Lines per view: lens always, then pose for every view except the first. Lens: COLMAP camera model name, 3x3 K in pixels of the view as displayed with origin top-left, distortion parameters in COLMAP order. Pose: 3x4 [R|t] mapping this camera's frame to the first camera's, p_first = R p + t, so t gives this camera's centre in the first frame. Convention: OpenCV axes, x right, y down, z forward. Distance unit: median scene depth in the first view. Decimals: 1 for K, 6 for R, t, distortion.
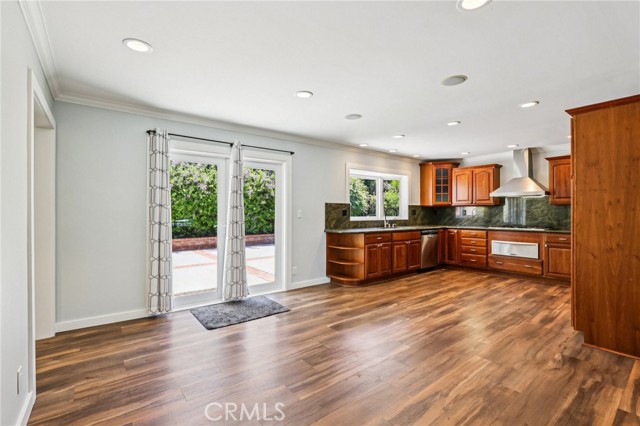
lens RADIAL K [[294.9, 0, 323.0], [0, 294.9, 210.9], [0, 0, 1]] dist [-0.021107, 0.004347]
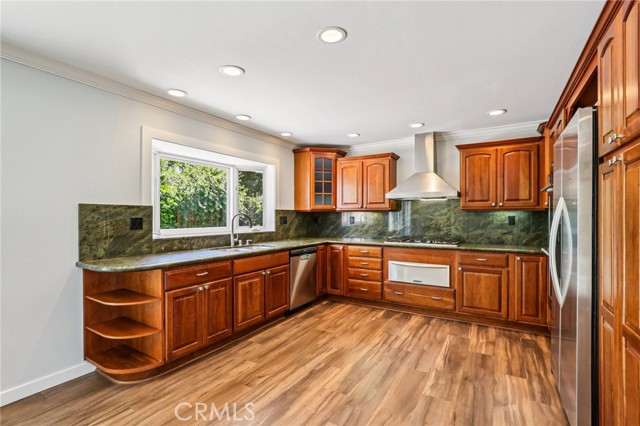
lens RADIAL K [[294.9, 0, 321.0], [0, 294.9, 217.4], [0, 0, 1]] dist [-0.021107, 0.004347]
pose [[0.940329, -0.003064, 0.340254, 0.202257], [0.000121, 0.999962, 0.008672, -0.009168], [-0.340268, -0.008113, 0.940294, 0.428579]]
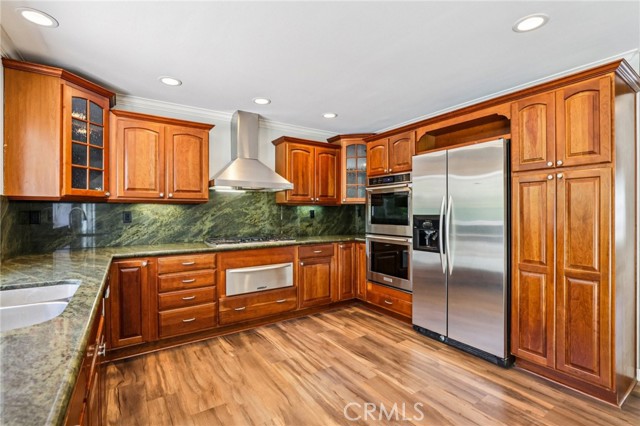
lens RADIAL K [[294.9, 0, 320.4], [0, 294.9, 213.3], [0, 0, 1]] dist [-0.021107, 0.004347]
pose [[0.084687, -0.007458, 0.996380, 0.077870], [-0.001860, 0.999969, 0.007643, -0.004403], [-0.996406, -0.002500, 0.084670, 0.848859]]
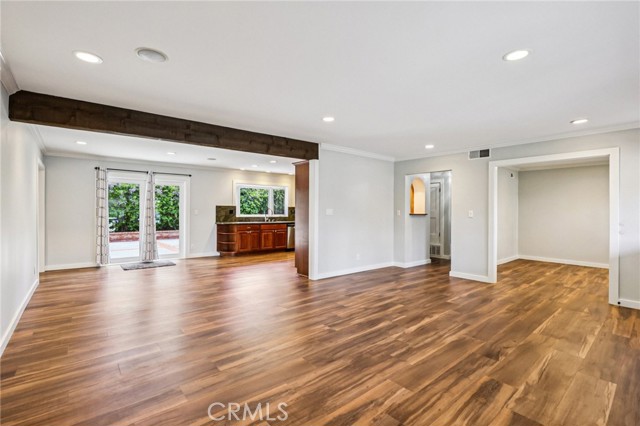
lens RADIAL K [[294.9, 0, 325.6], [0, 294.9, 214.0], [0, 0, 1]] dist [-0.021107, 0.004347]
pose [[0.998857, 0.004136, 0.047623, 0.510597], [-0.004685, 0.999924, 0.011435, -0.003048], [-0.047572, -0.011645, 0.998800, -0.607830]]
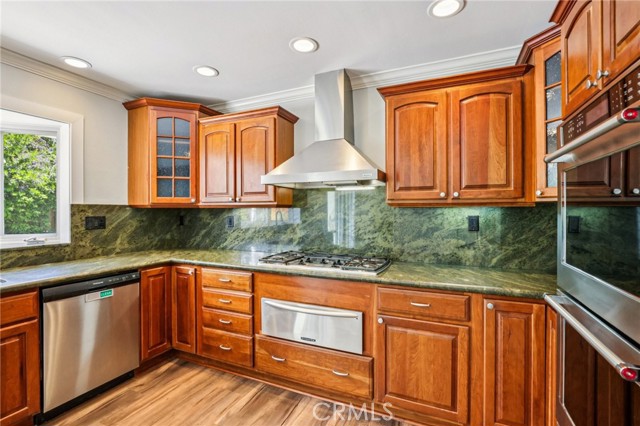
lens RADIAL K [[294.9, 0, 319.7], [0, 294.9, 211.2], [0, 0, 1]] dist [-0.021107, 0.004347]
pose [[0.893471, -0.003798, 0.449105, 0.507142], [0.001147, 0.999980, 0.006175, -0.015974], [-0.449119, -0.005002, 0.893458, 0.672186]]
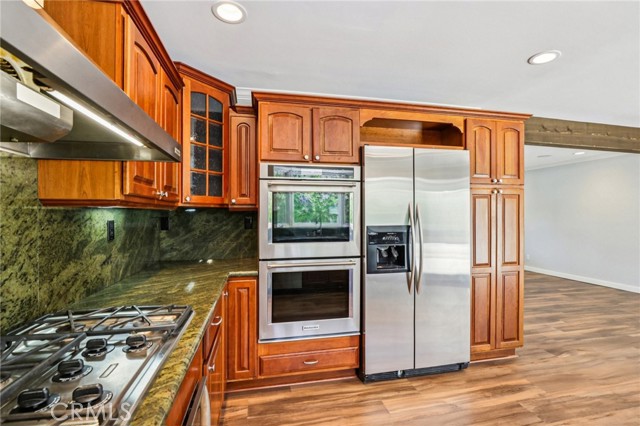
lens RADIAL K [[294.9, 0, 323.4], [0, 294.9, 216.6], [0, 0, 1]] dist [-0.021107, 0.004347]
pose [[-0.895541, -0.001848, 0.444976, 0.534723], [0.000247, 0.999989, 0.004650, -0.012740], [-0.444980, 0.004274, -0.895531, 1.119904]]
